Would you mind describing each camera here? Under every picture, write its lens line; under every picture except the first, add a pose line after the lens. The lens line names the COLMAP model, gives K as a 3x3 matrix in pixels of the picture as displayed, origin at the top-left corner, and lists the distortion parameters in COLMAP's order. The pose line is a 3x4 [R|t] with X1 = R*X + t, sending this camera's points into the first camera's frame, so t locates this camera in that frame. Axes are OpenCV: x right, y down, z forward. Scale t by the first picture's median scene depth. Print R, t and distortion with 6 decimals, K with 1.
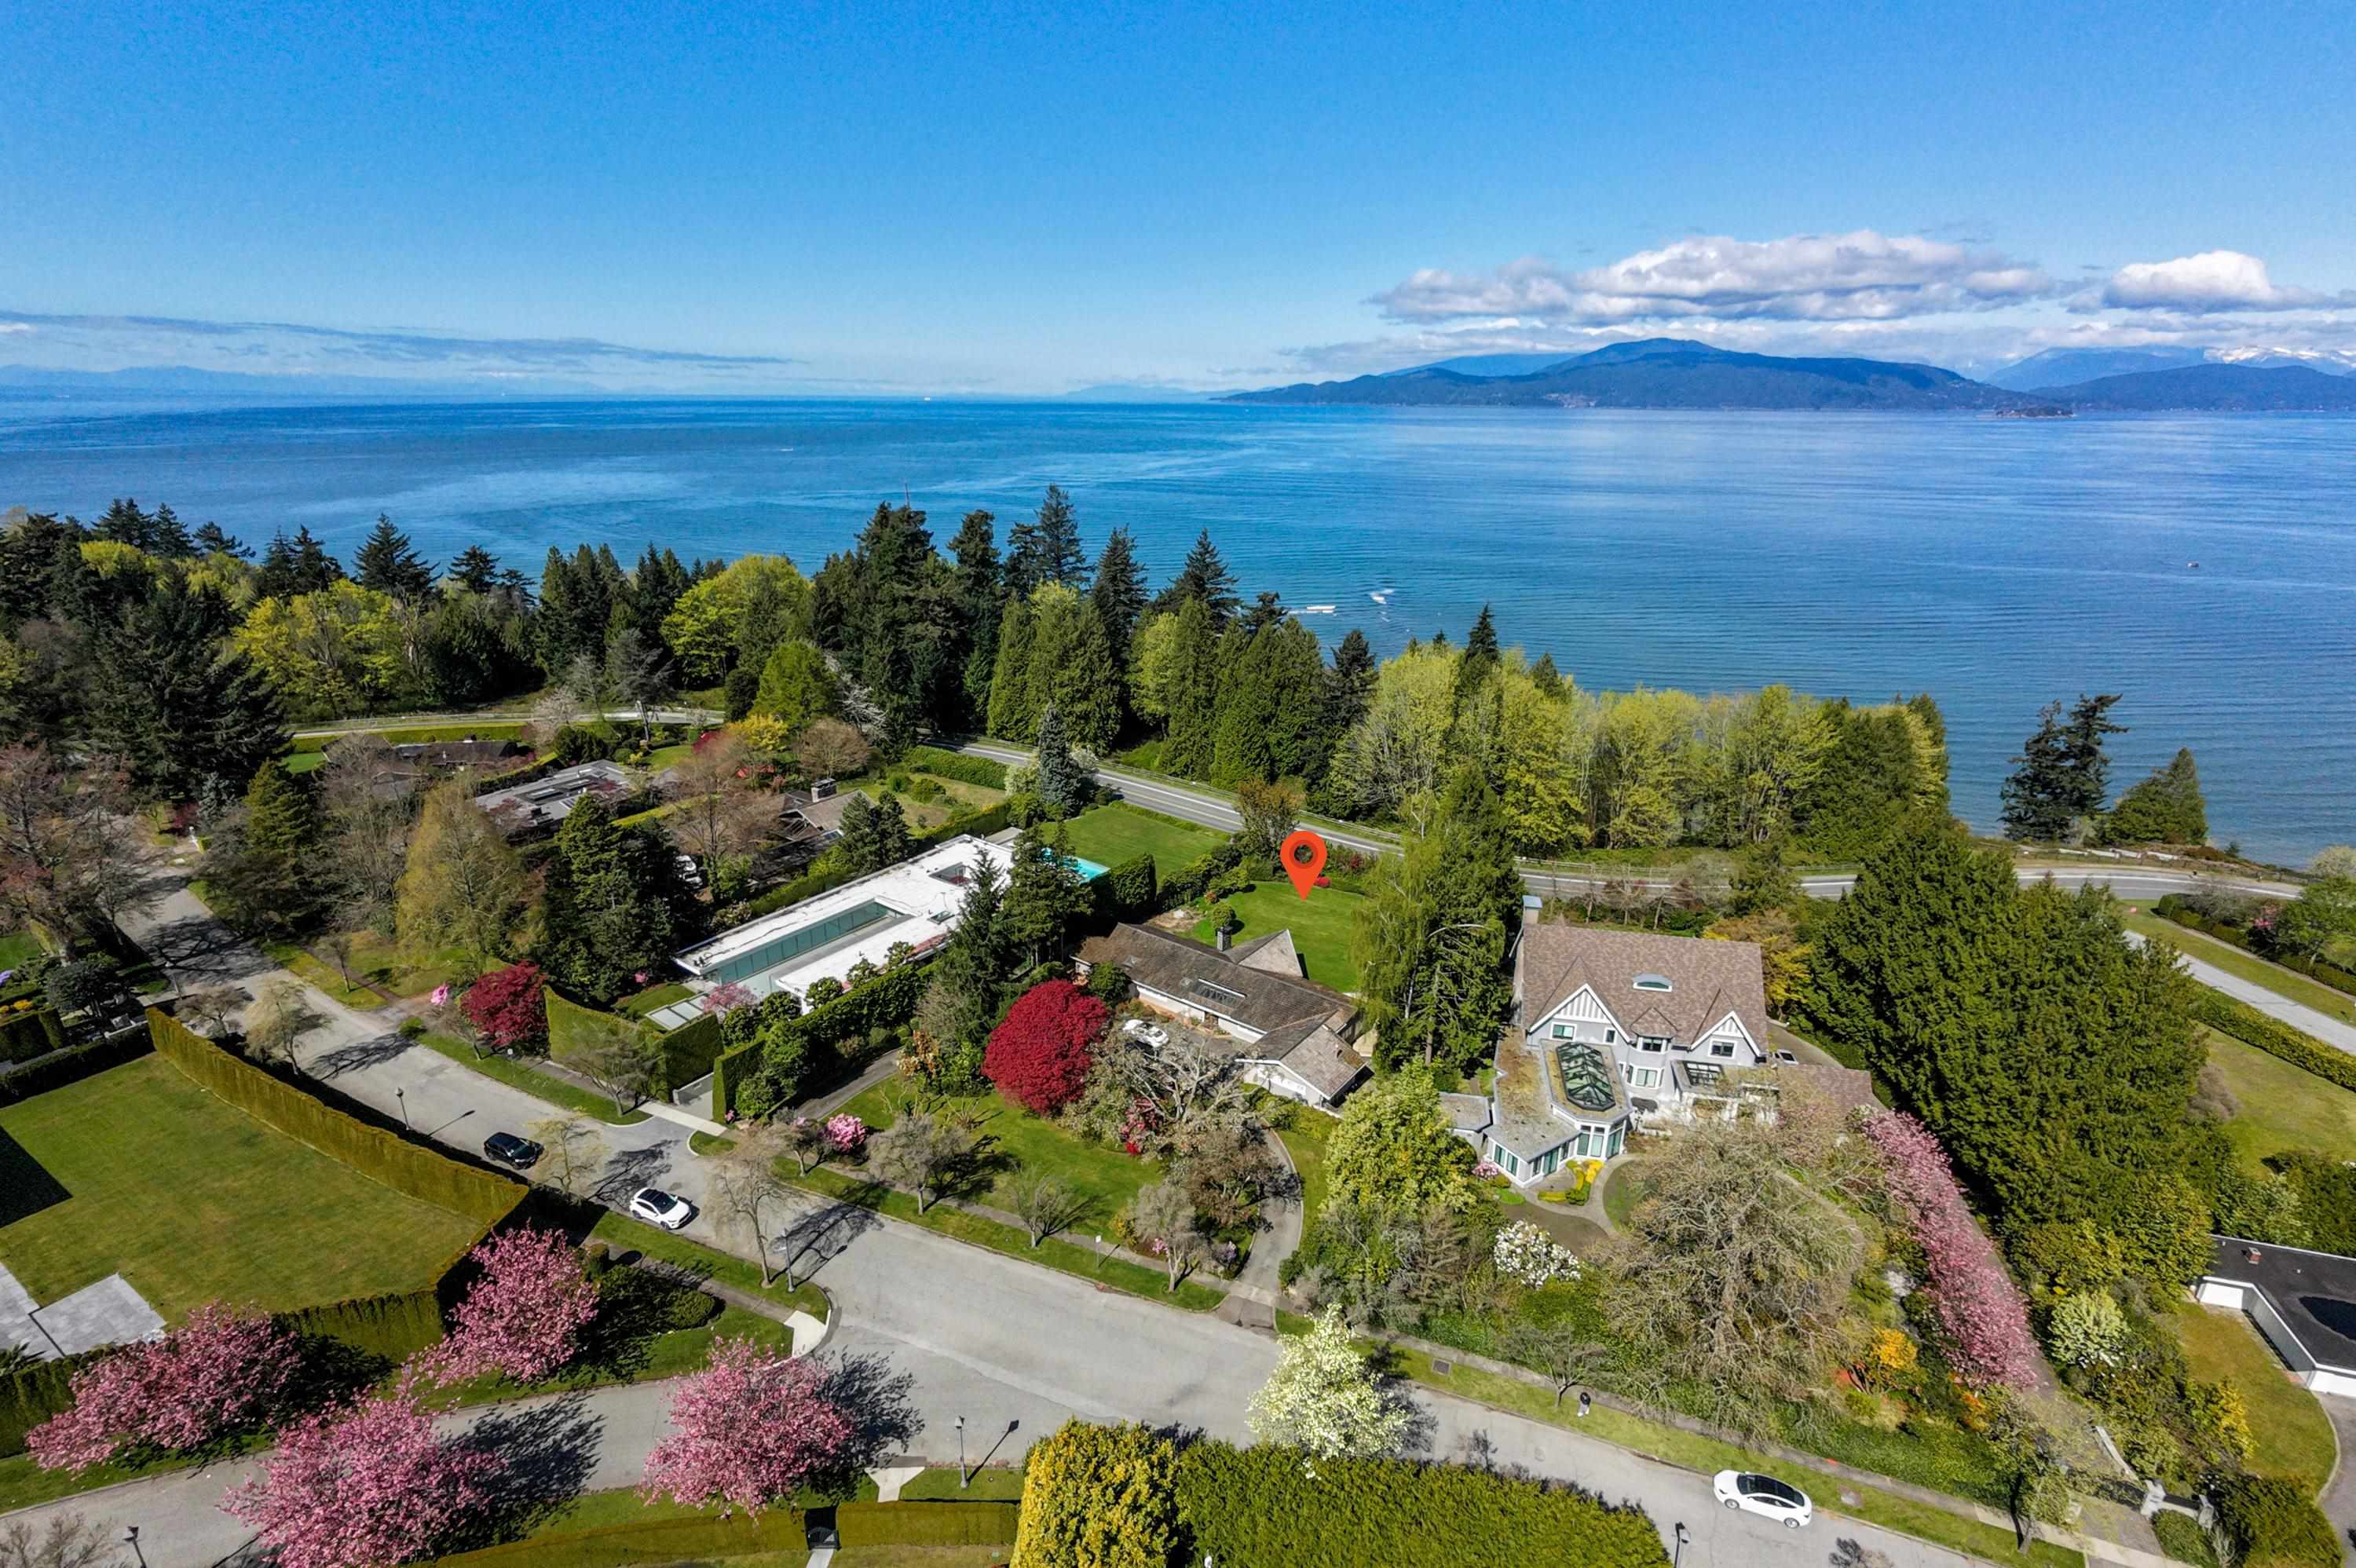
lens RADIAL K [[1123.7, 0, 1172.3], [0, 1123.7, 783.7], [0, 0, 1]] dist [-0.003323, 0.004533]
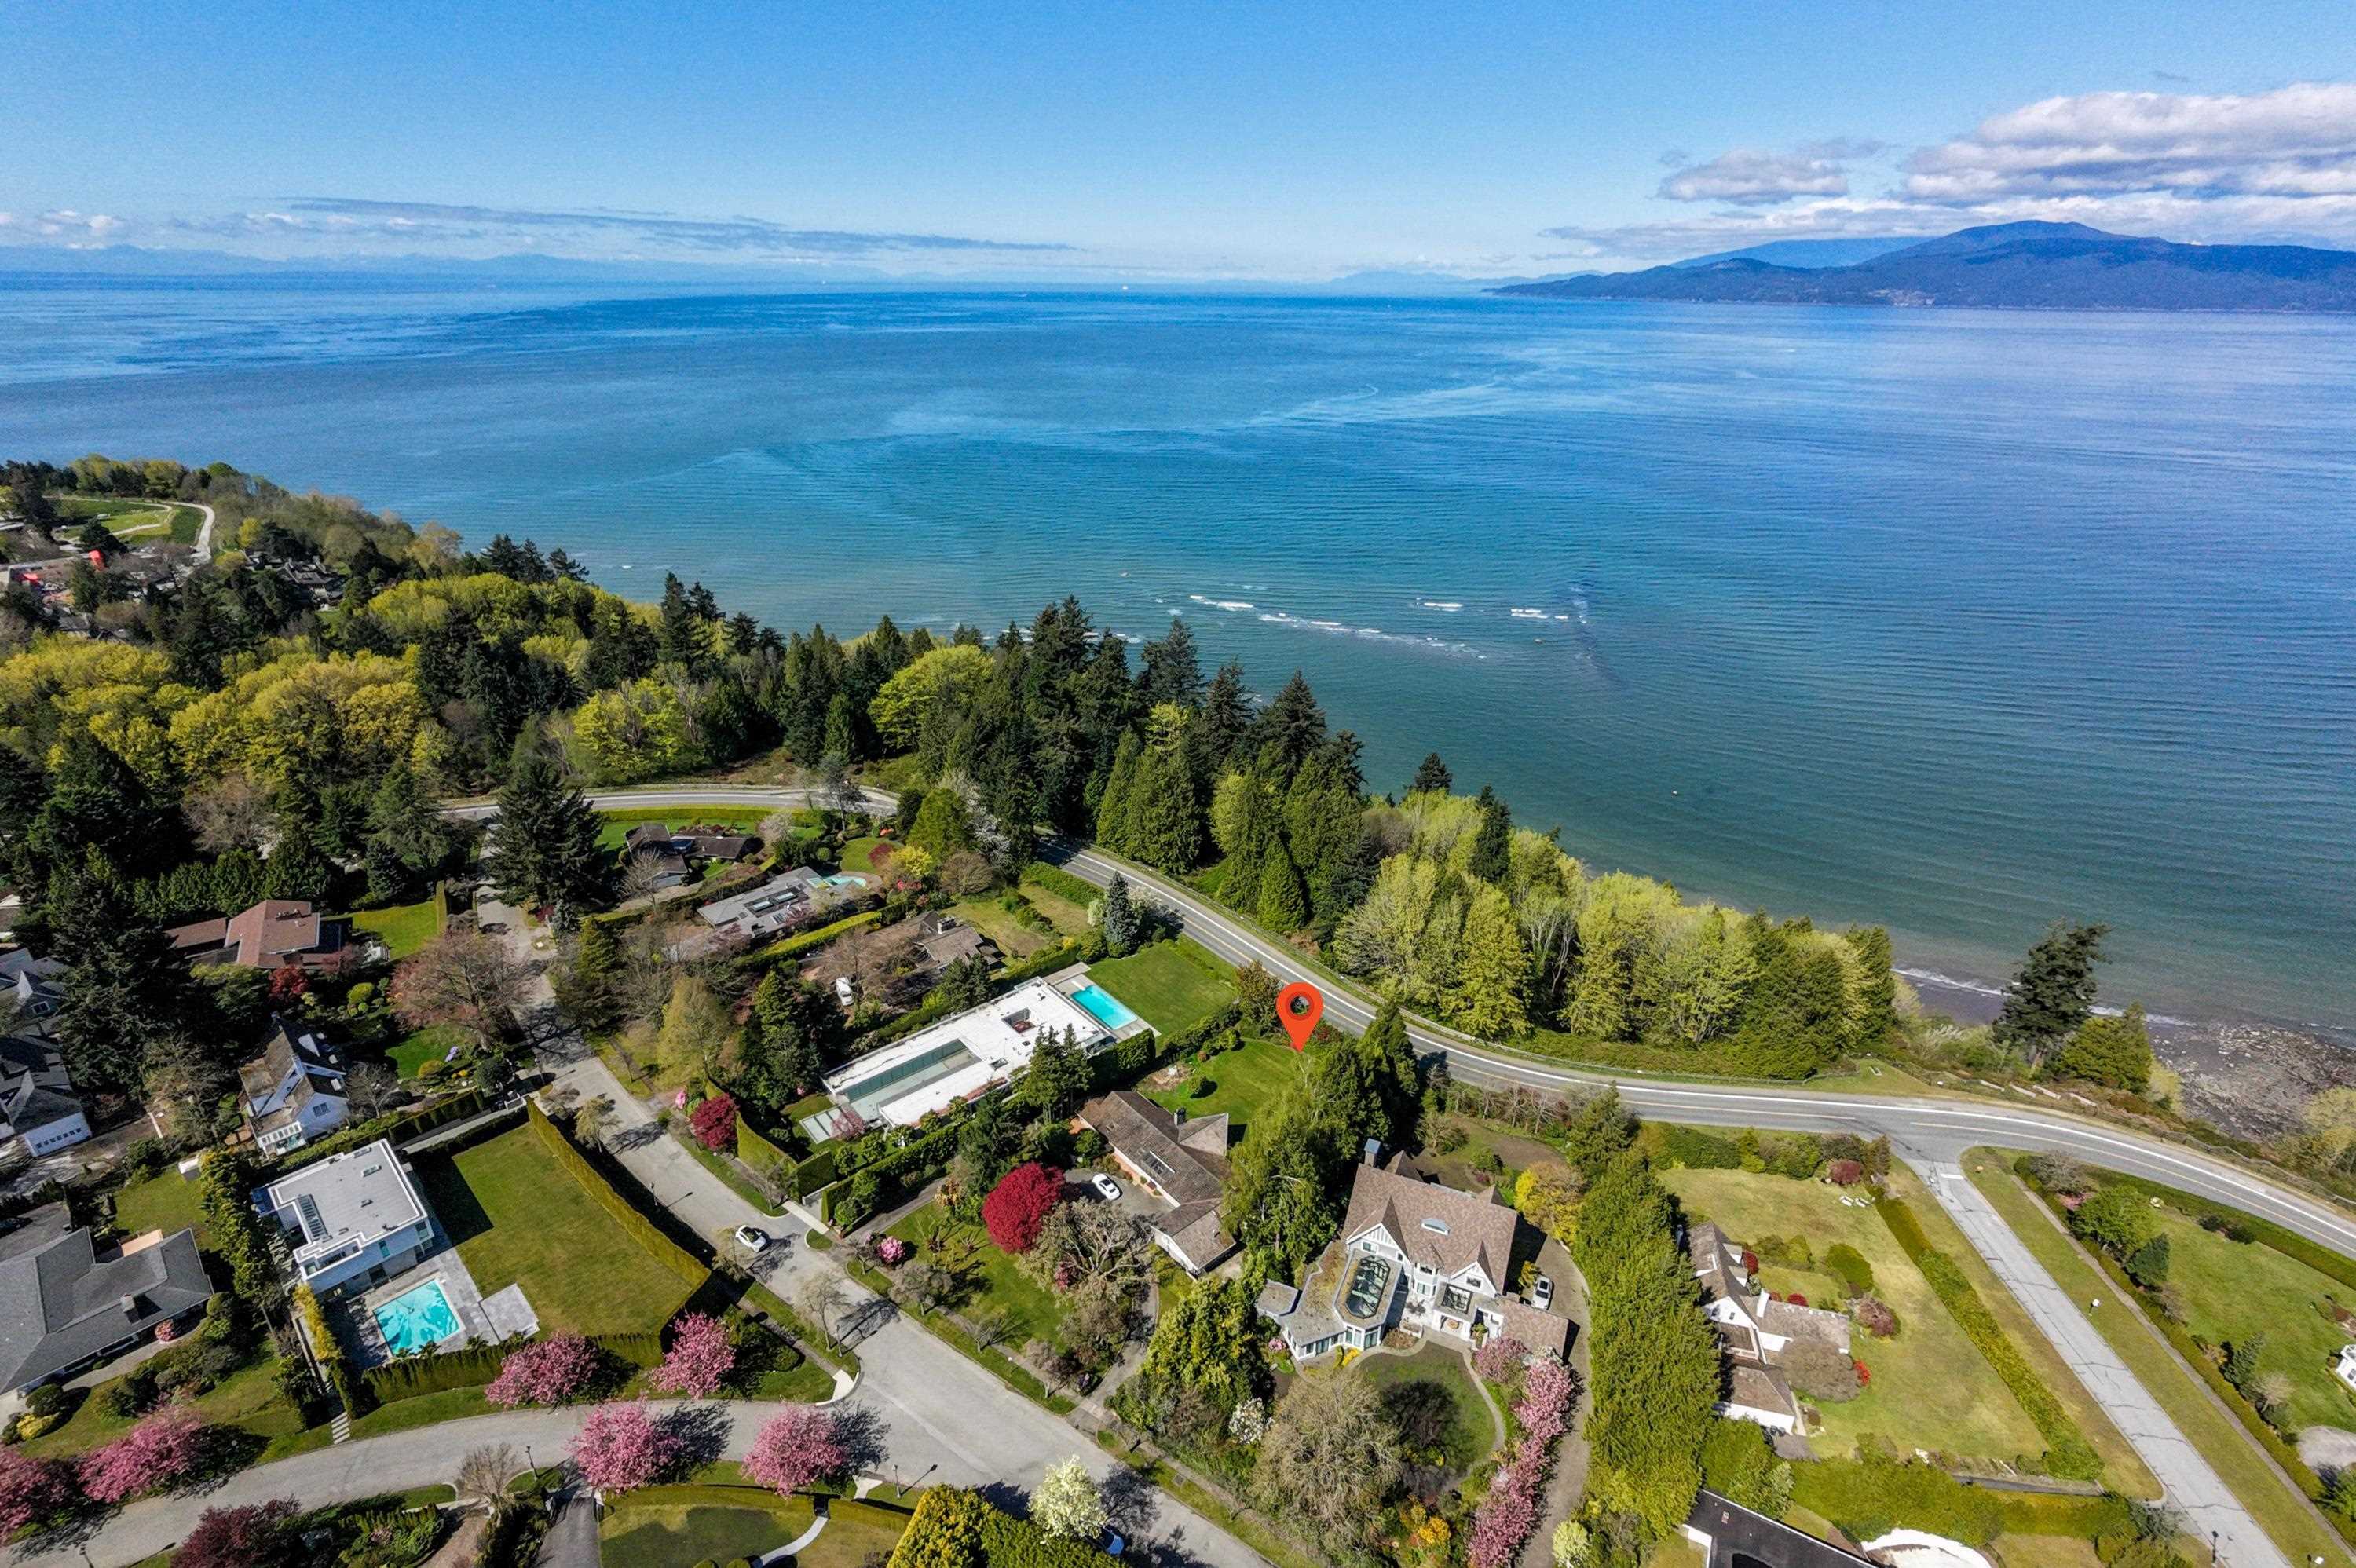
lens RADIAL K [[1123.7, 0, 1172.3], [0, 1123.7, 783.7], [0, 0, 1]] dist [-0.003323, 0.004533]
pose [[0.976401, 0.090602, -0.196044, 0.321150], [-0.073208, 0.992855, 0.094235, -0.478124], [0.203181, -0.077660, 0.976057, -0.407360]]
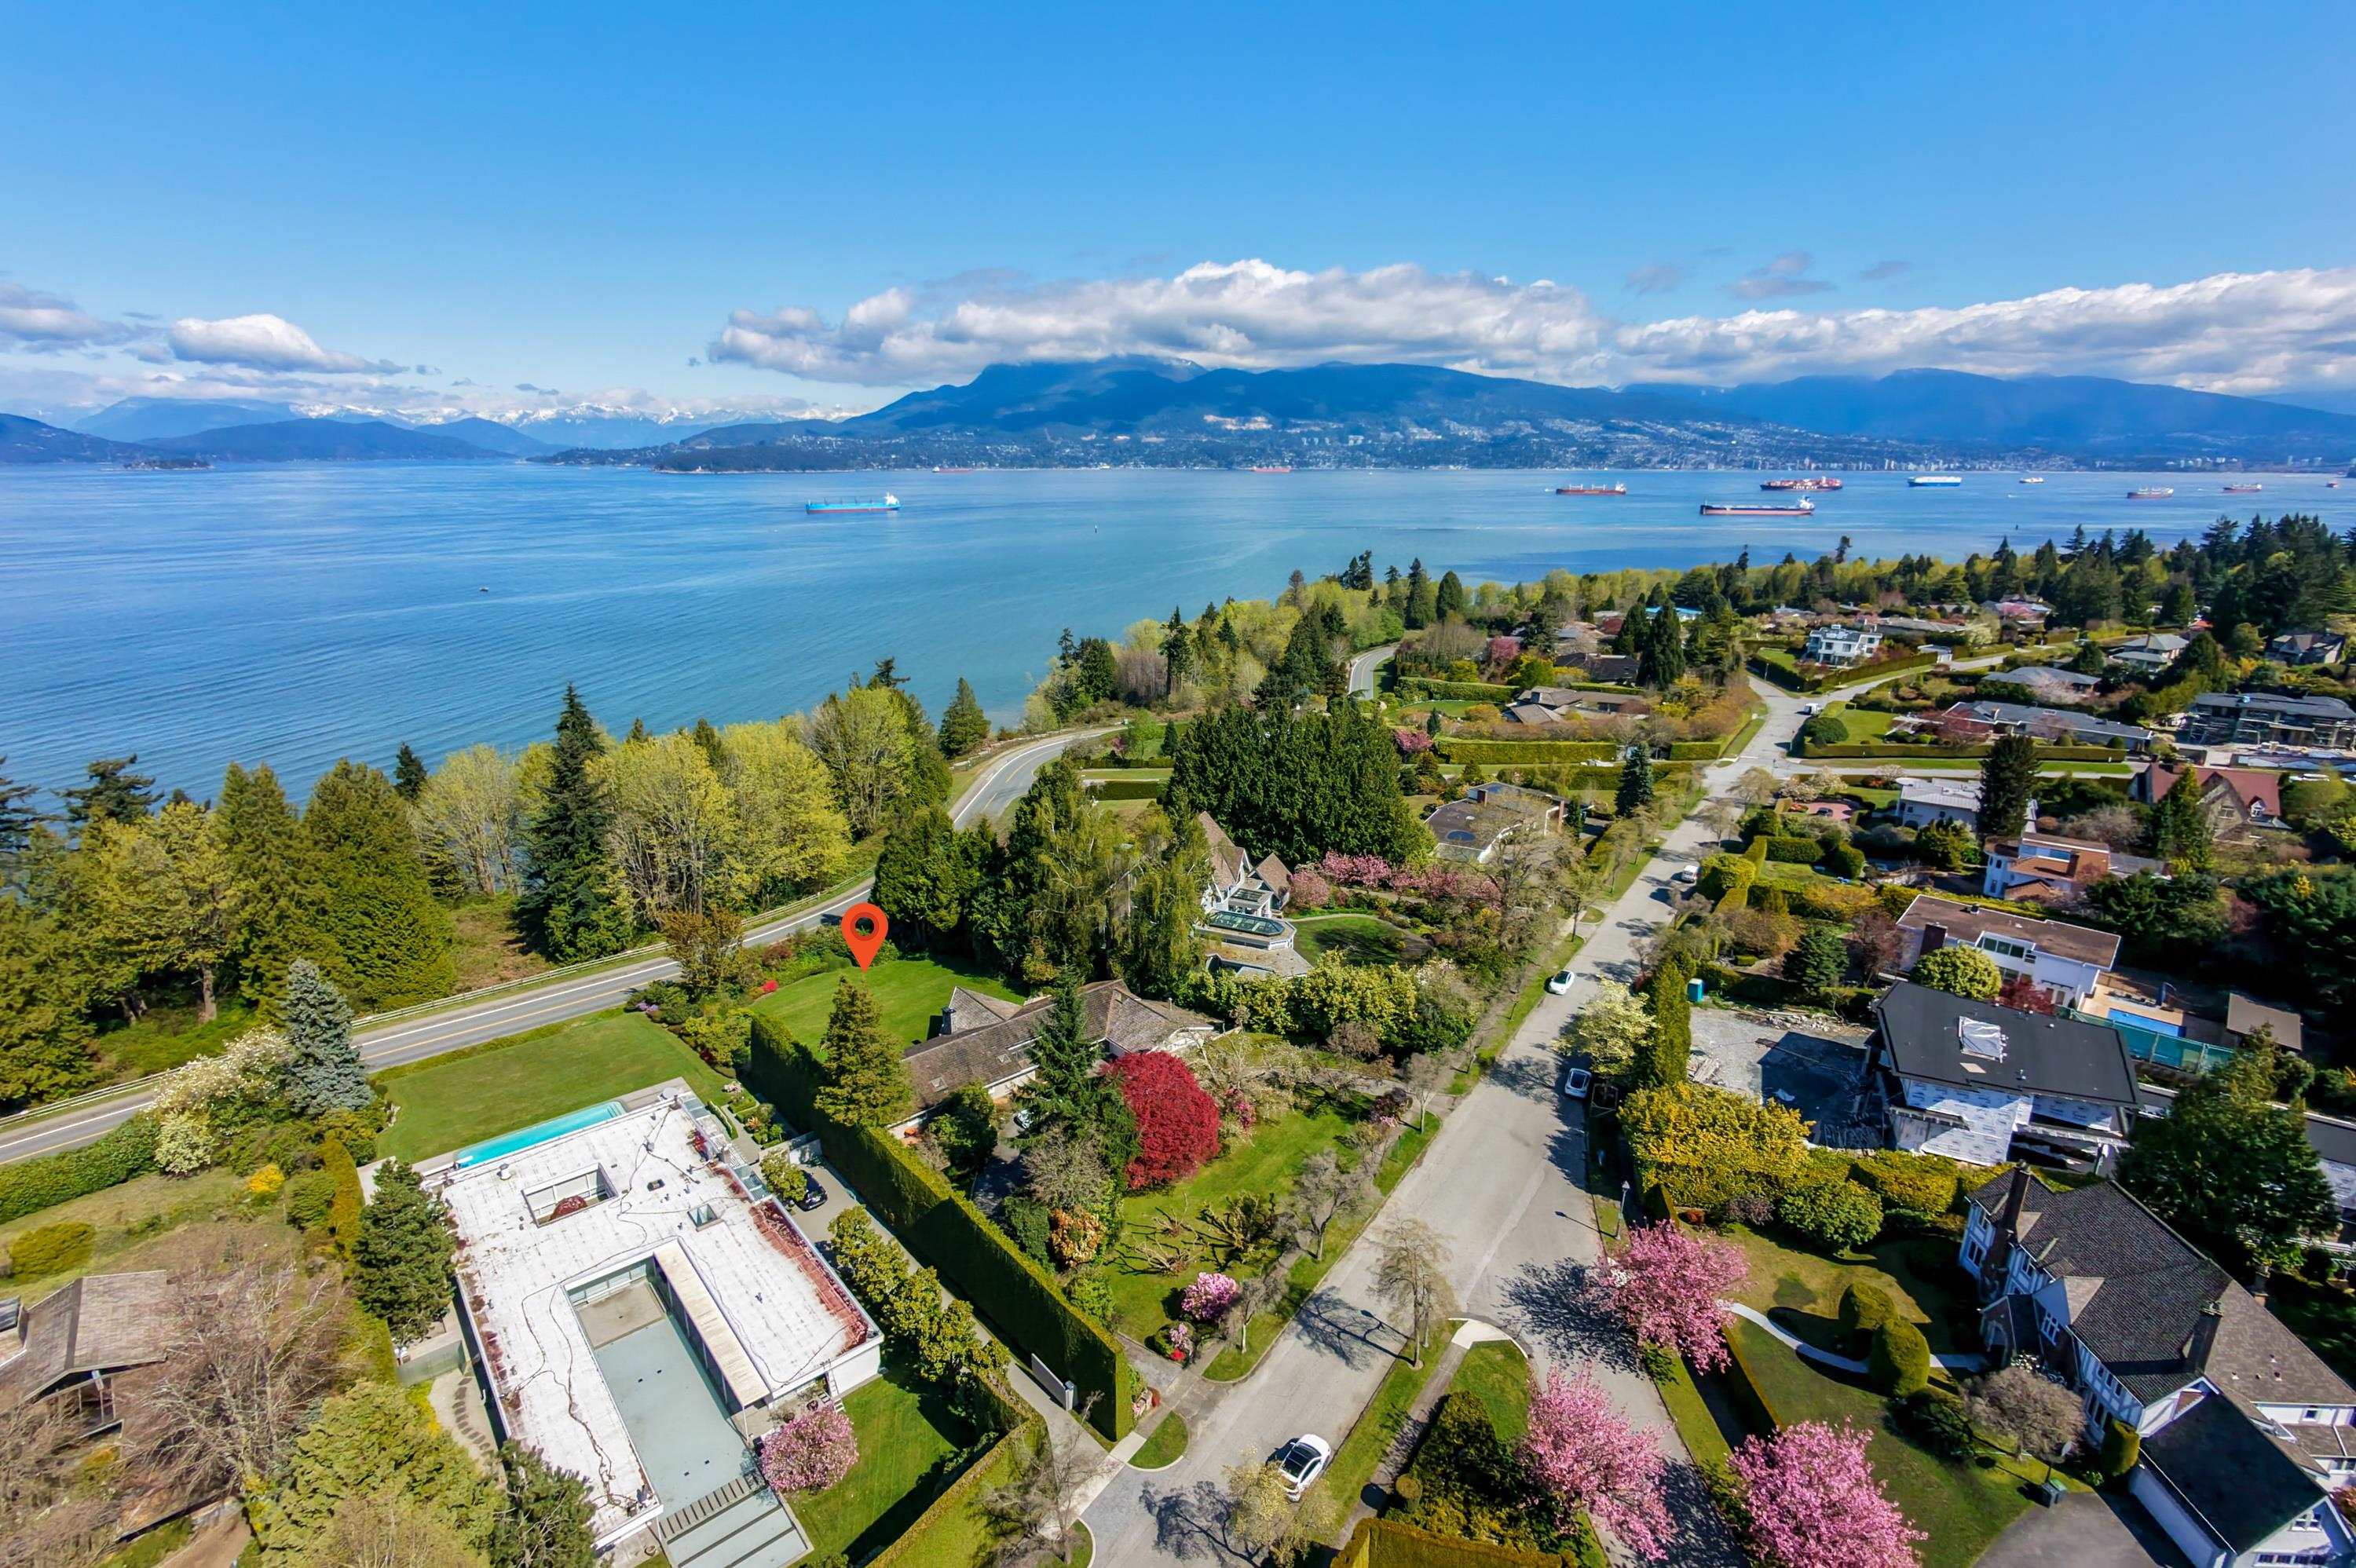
lens RADIAL K [[1123.7, 0, 1172.3], [0, 1123.7, 783.7], [0, 0, 1]] dist [-0.003323, 0.004533]
pose [[0.216315, -0.285161, 0.933751, -0.862566], [0.323467, 0.923312, 0.207037, -0.212122], [-0.921182, 0.257253, 0.291967, 0.576955]]
